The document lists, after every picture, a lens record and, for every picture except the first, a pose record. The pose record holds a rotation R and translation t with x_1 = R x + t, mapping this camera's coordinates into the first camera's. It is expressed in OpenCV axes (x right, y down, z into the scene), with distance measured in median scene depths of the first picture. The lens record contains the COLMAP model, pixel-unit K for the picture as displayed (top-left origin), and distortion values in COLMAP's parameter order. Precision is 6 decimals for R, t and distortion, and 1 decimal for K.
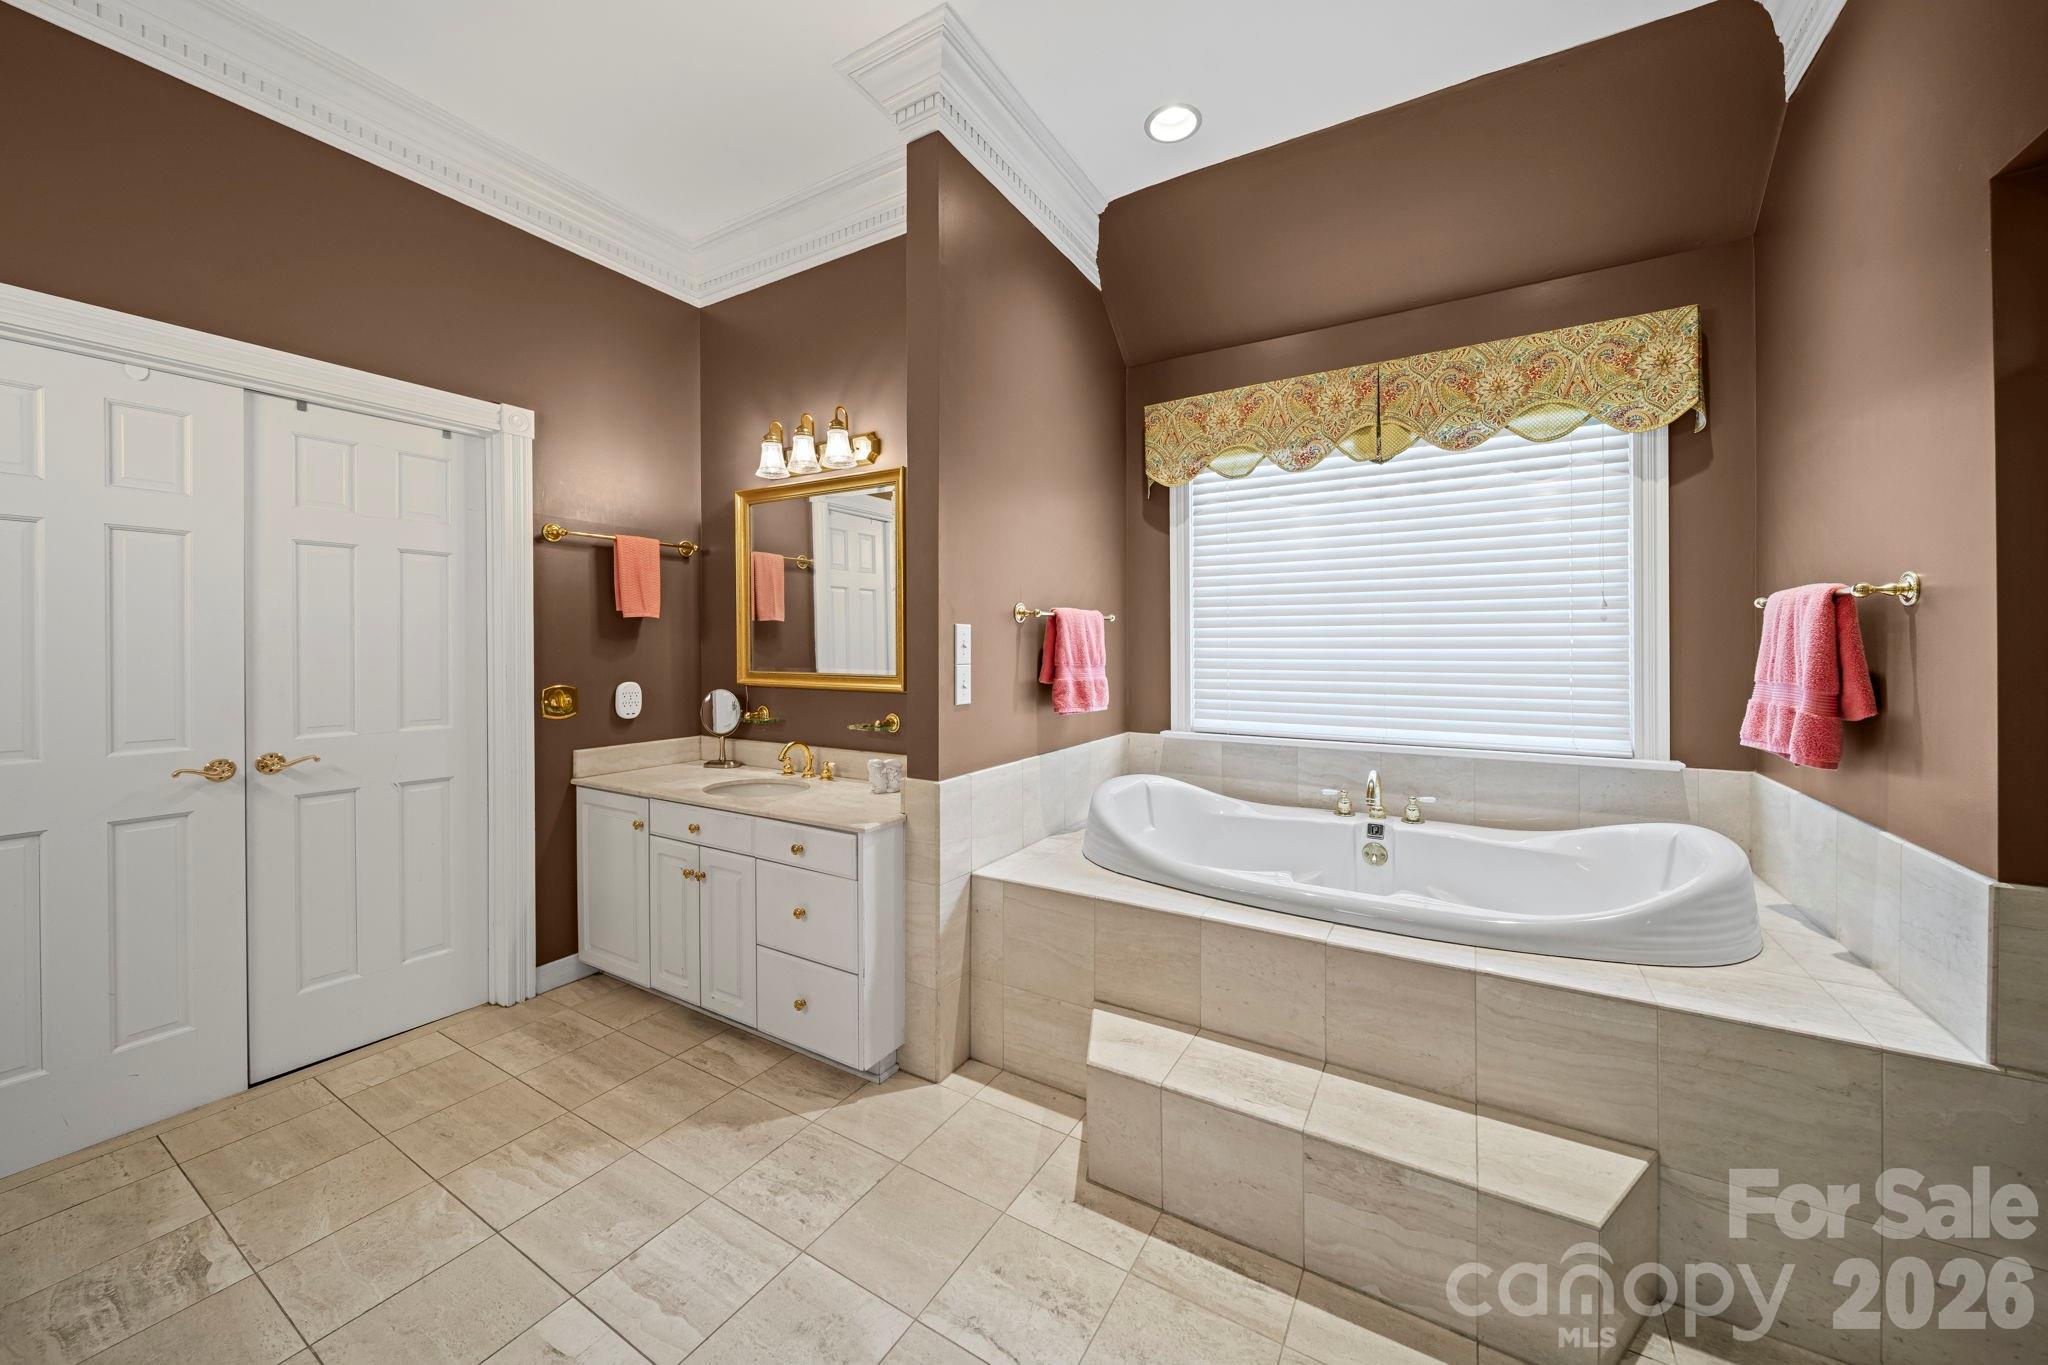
lens RADIAL K [[738.6, 0, 1027.1], [0, 738.6, 650.3], [0, 0, 1]] dist [-0.000309, -0.001924]
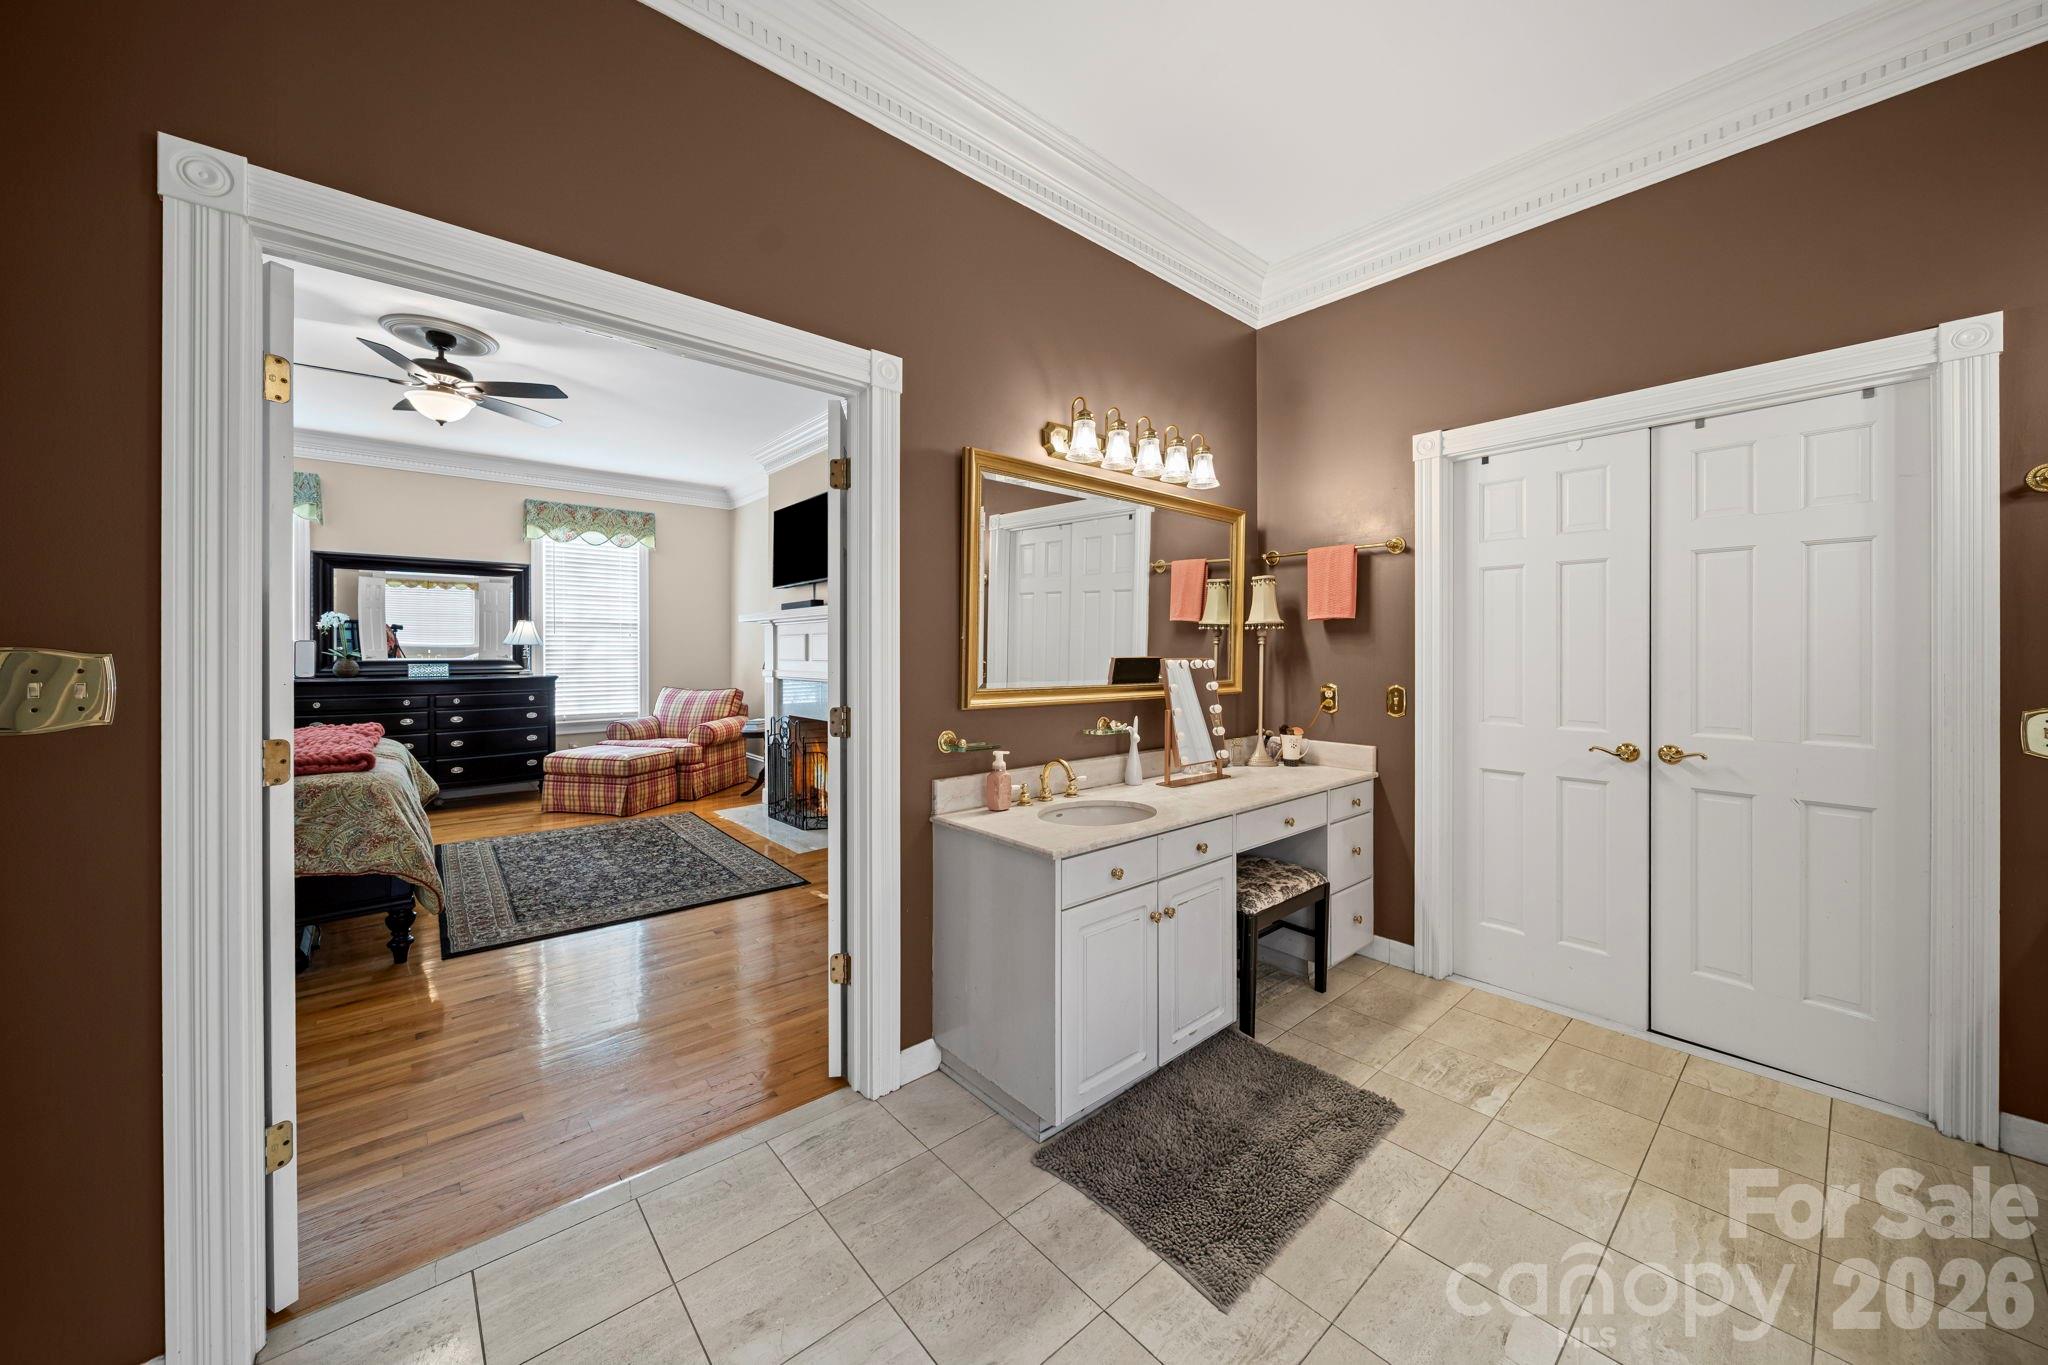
lens RADIAL K [[738.6, 0, 1027.1], [0, 738.6, 650.3], [0, 0, 1]] dist [-0.000309, -0.001924]
pose [[-0.315522, 0.007846, -0.948886, 0.350095], [0.000811, 0.999968, 0.007999, -0.014620], [0.948918, 0.001754, -0.315518, 0.435483]]
